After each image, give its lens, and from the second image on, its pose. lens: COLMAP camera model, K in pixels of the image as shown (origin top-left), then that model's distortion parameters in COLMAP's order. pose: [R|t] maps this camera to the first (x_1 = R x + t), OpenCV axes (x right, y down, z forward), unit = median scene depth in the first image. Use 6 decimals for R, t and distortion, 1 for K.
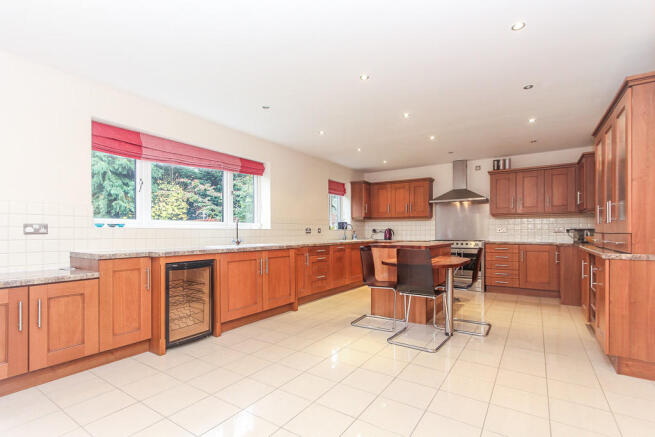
lens RADIAL K [[315.1, 0, 328.5], [0, 315.1, 232.3], [0, 0, 1]] dist [0.001119, -0.000001]
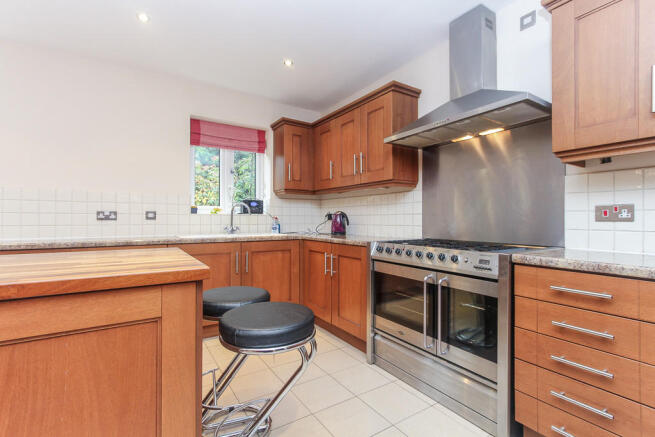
lens RADIAL K [[303.8, 0, 327.5], [0, 303.8, 218.5], [0, 0, 1]] dist [0.001486, 0.000014]
pose [[0.912135, 0.002773, -0.409880, 0.413679], [-0.003860, 0.999991, -0.001825, -0.000738], [0.409871, 0.003247, 0.912138, 0.635829]]
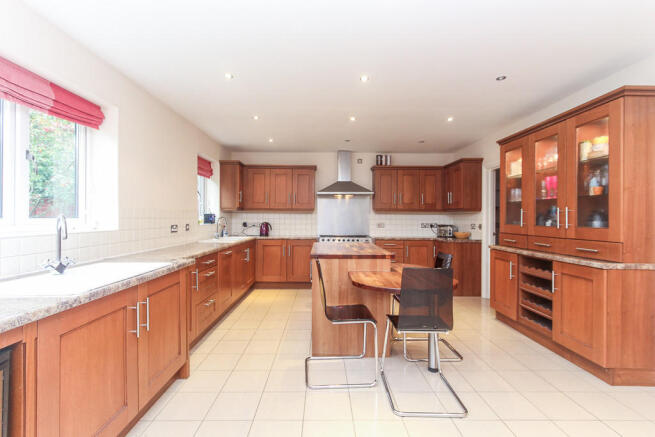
lens RADIAL K [[303.8, 0, 327.5], [0, 303.8, 218.5], [0, 0, 1]] dist [0.001486, 0.000014]
pose [[0.828306, 0.007258, 0.560228, -0.137541], [-0.008191, 0.999966, -0.000844, -0.025052], [-0.560215, -0.003890, 0.828338, 0.278320]]
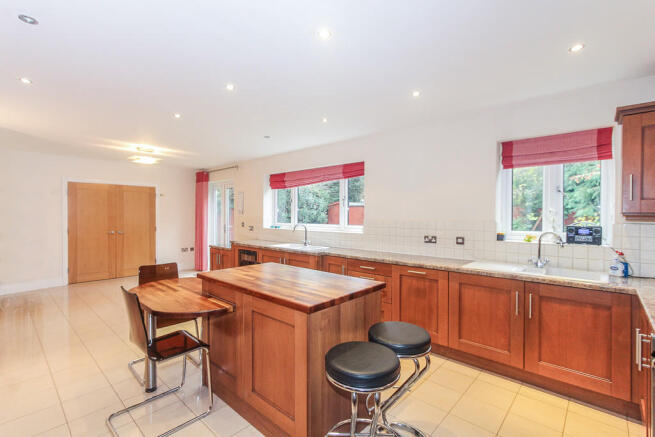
lens RADIAL K [[303.8, 0, 327.5], [0, 303.8, 218.5], [0, 0, 1]] dist [0.001486, 0.000014]
pose [[-0.161964, 0.010945, -0.986736, 0.534642], [-0.006010, 0.999909, 0.012077, -0.049066], [0.986778, 0.007887, -0.161884, 0.806999]]
